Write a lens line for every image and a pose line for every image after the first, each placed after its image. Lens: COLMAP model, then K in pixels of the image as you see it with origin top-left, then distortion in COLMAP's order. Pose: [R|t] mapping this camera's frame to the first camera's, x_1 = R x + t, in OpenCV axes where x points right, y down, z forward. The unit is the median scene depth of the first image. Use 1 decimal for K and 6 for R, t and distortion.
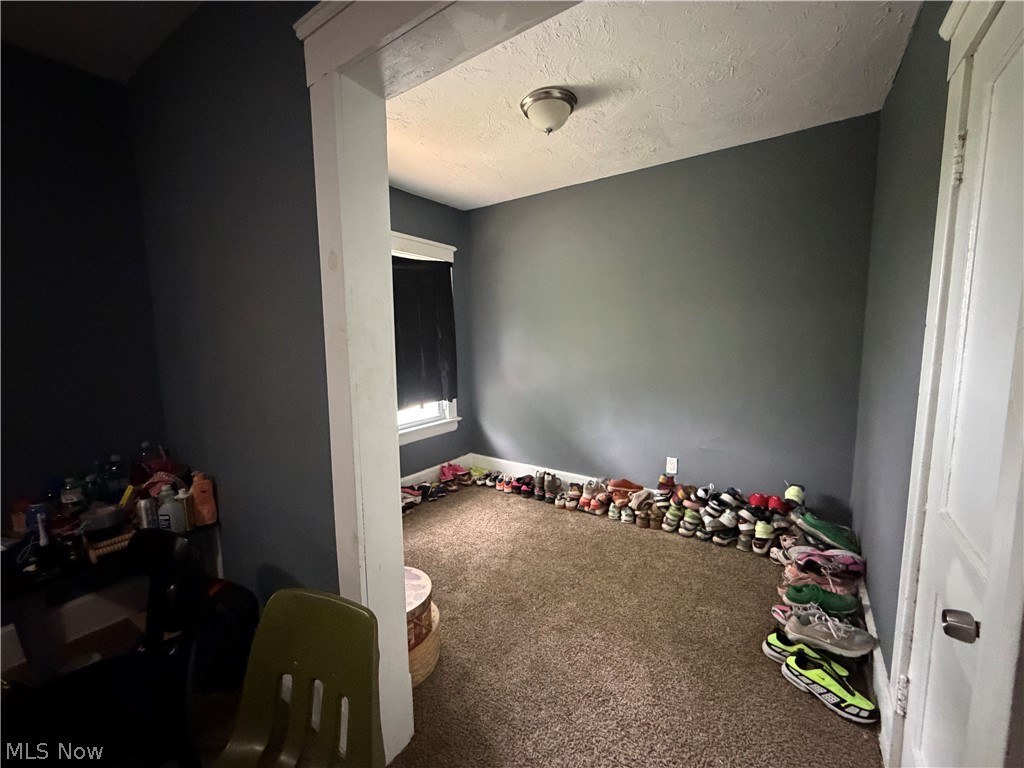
lens RADIAL K [[408.0, 0, 512.4], [0, 408.0, 385.1], [0, 0, 1]] dist [0.001454, 0.000343]
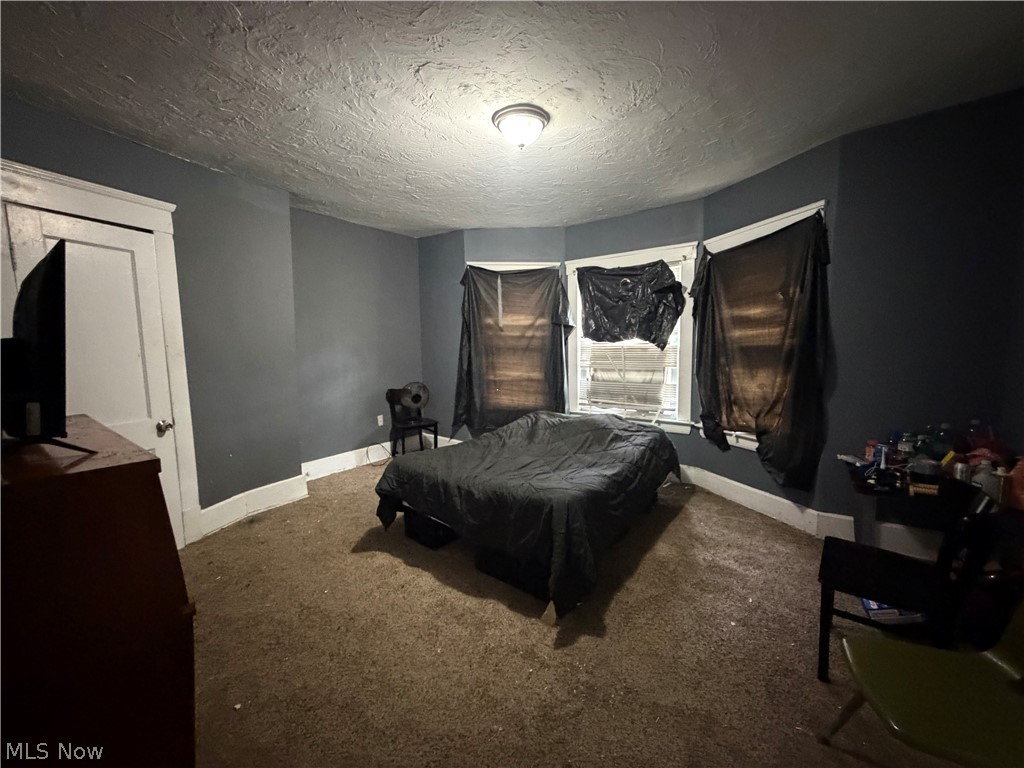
lens RADIAL K [[408.0, 0, 510.9], [0, 408.0, 384.4], [0, 0, 1]] dist [0.001454, 0.000343]
pose [[-0.042123, 0.112111, -0.992803, 0.283324], [-0.087508, 0.989452, 0.115445, 0.031146], [0.995273, 0.091741, -0.031868, -0.262101]]
